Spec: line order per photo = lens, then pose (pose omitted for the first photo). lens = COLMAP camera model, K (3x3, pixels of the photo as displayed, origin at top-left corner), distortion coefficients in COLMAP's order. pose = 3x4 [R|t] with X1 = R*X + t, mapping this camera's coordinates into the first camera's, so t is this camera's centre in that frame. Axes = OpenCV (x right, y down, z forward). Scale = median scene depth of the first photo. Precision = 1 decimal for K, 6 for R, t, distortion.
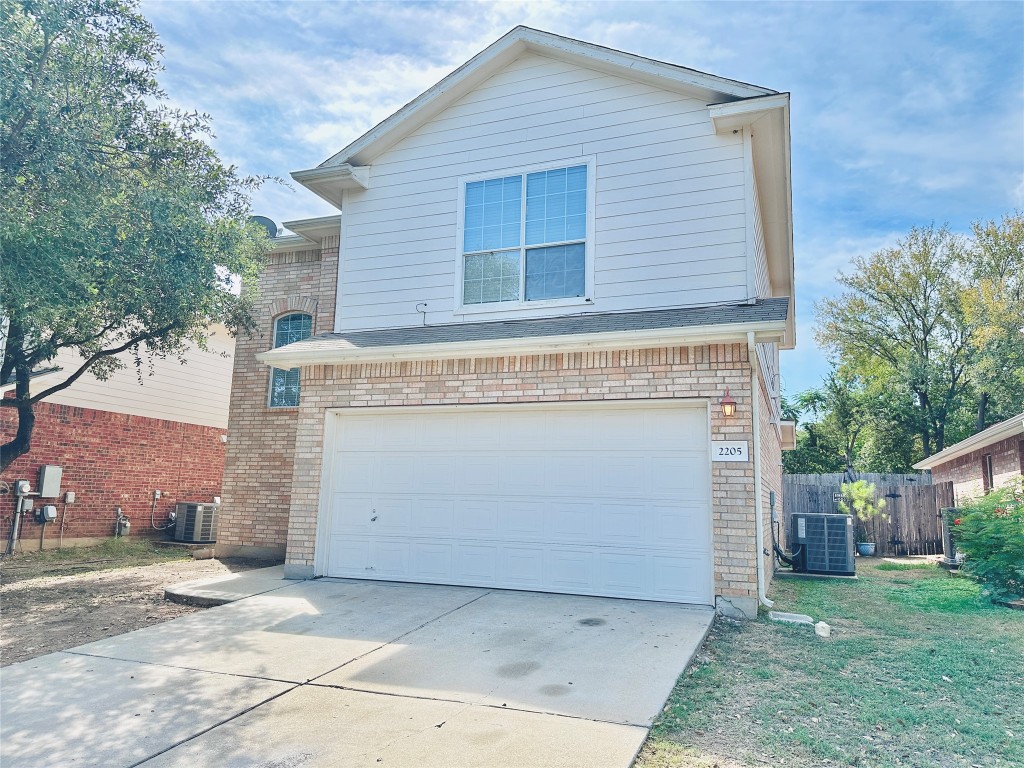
lens RADIAL K [[721.8, 0, 512.1], [0, 721.8, 382.3], [0, 0, 1]] dist [0.019972, -0.014673]
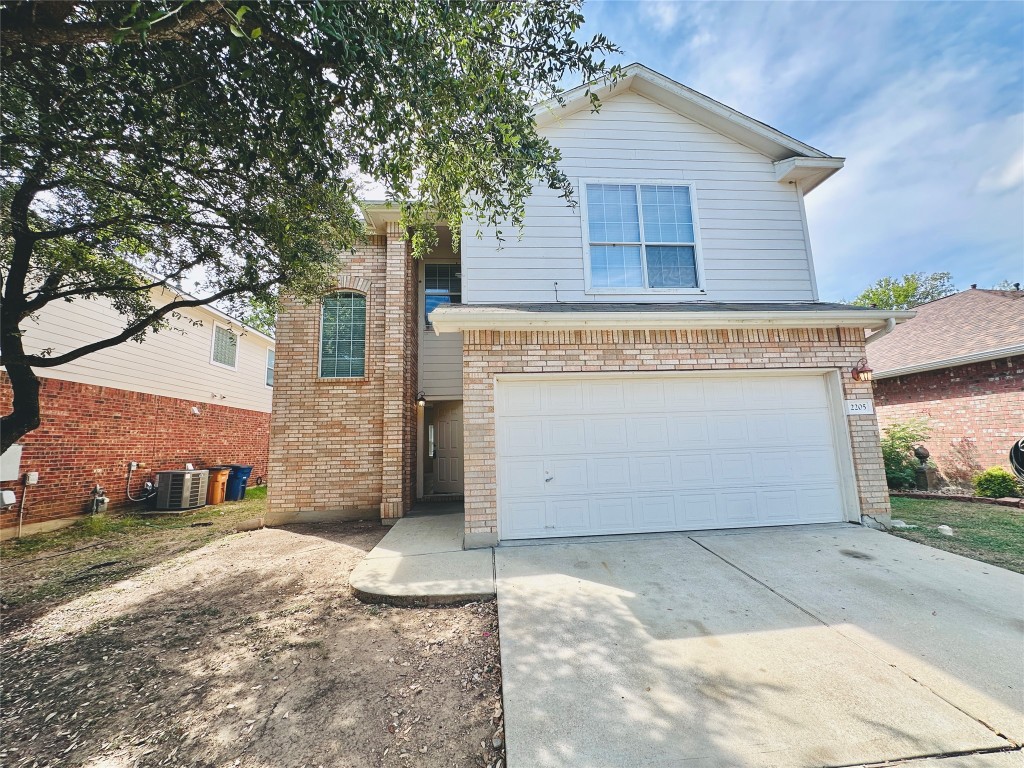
lens RADIAL K [[407.7, 0, 517.8], [0, 407.7, 387.5], [0, 0, 1]] dist [-0.004240, 0.001569]
pose [[0.896311, 0.004809, 0.443400, -0.478416], [-0.017554, 0.999542, 0.024643, 0.040727], [-0.443078, -0.029871, 0.895985, 0.477188]]
